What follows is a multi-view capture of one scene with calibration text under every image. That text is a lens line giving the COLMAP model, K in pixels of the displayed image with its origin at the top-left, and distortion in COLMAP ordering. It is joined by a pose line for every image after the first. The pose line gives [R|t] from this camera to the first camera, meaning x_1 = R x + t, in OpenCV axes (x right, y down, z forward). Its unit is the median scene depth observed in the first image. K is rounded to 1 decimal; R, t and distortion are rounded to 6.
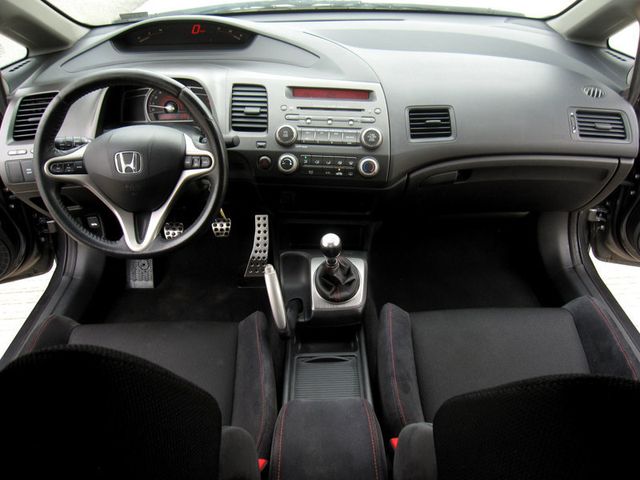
lens RADIAL K [[530.4, 0, 320.0], [0, 530.4, 240.0], [0, 0, 1]] dist [-0.082074, 0.061021]
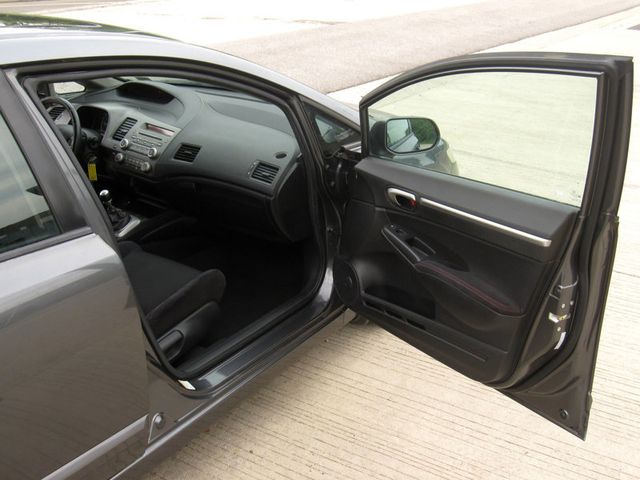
lens RADIAL K [[726.9, 0, 320.0], [0, 726.9, 240.0], [0, 0, 1]] dist [-0.074473, -0.022692]
pose [[0.812563, 0.241656, -0.530418, 1.956870], [-0.348451, 0.930886, -0.109695, 0.161838], [0.467251, 0.273959, 0.840609, -0.762196]]
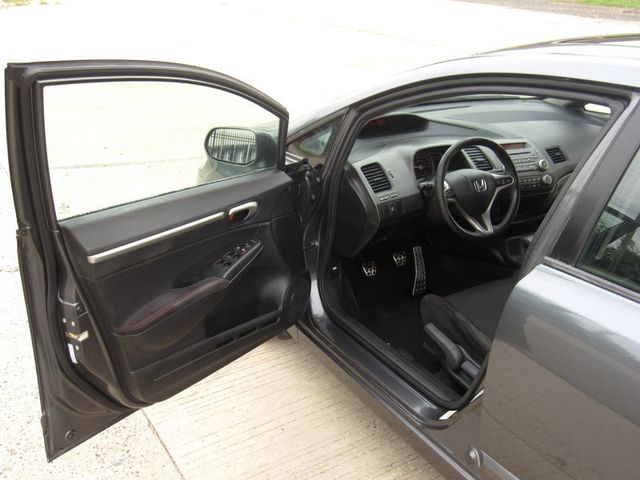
lens RADIAL K [[726.9, 0, 320.0], [0, 726.9, 240.0], [0, 0, 1]] dist [-0.074473, -0.022692]
pose [[0.868200, -0.163135, 0.468632, -1.795835], [0.264008, 0.951512, -0.157878, 0.250649], [-0.420154, 0.260792, 0.869171, -0.806690]]
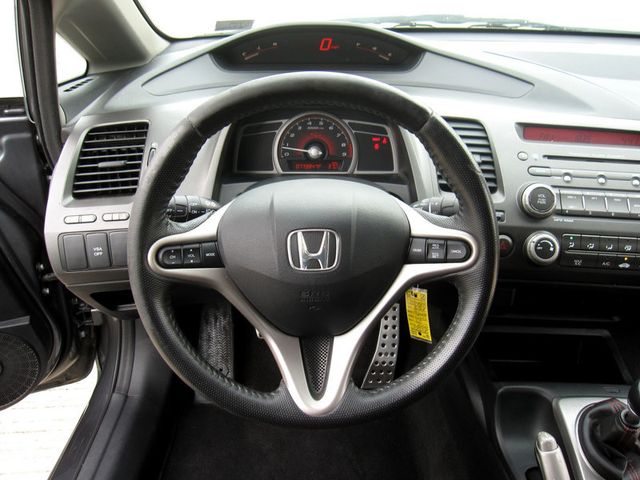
lens RADIAL K [[530.4, 0, 320.0], [0, 530.4, 240.0], [0, 0, 1]] dist [-0.082074, 0.061021]
pose [[0.999880, 0.015027, 0.003728, -0.309727], [-0.014592, 0.995125, -0.097537, -0.090989], [-0.005175, 0.097470, 0.995225, 0.408178]]
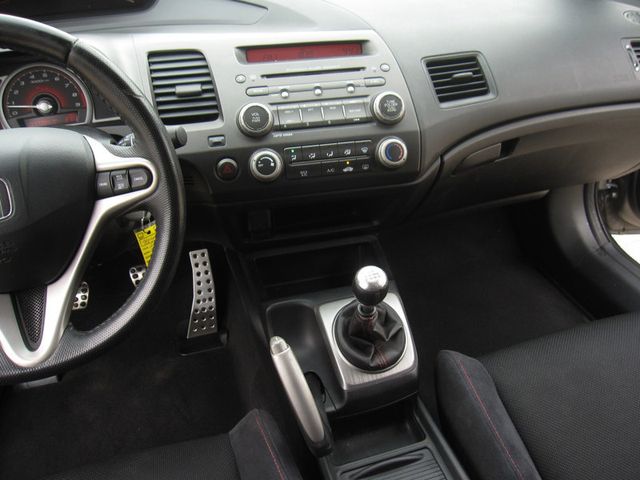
lens RADIAL K [[530.4, 0, 320.0], [0, 530.4, 240.0], [0, 0, 1]] dist [-0.082074, 0.061021]
pose [[0.964736, -0.168421, 0.202285, -0.137423], [0.172214, 0.985059, -0.001171, -0.046667], [-0.199065, 0.035966, 0.979326, 0.385511]]
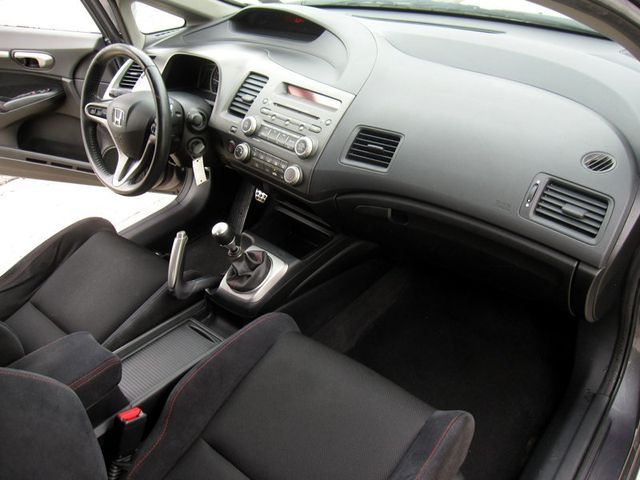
lens RADIAL K [[530.4, 0, 320.0], [0, 530.4, 240.0], [0, 0, 1]] dist [-0.082074, 0.061021]
pose [[0.745290, 0.339256, -0.573976, 0.720353], [-0.321243, 0.937072, 0.136746, -0.171814], [0.584249, 0.082471, 0.807374, 0.239910]]
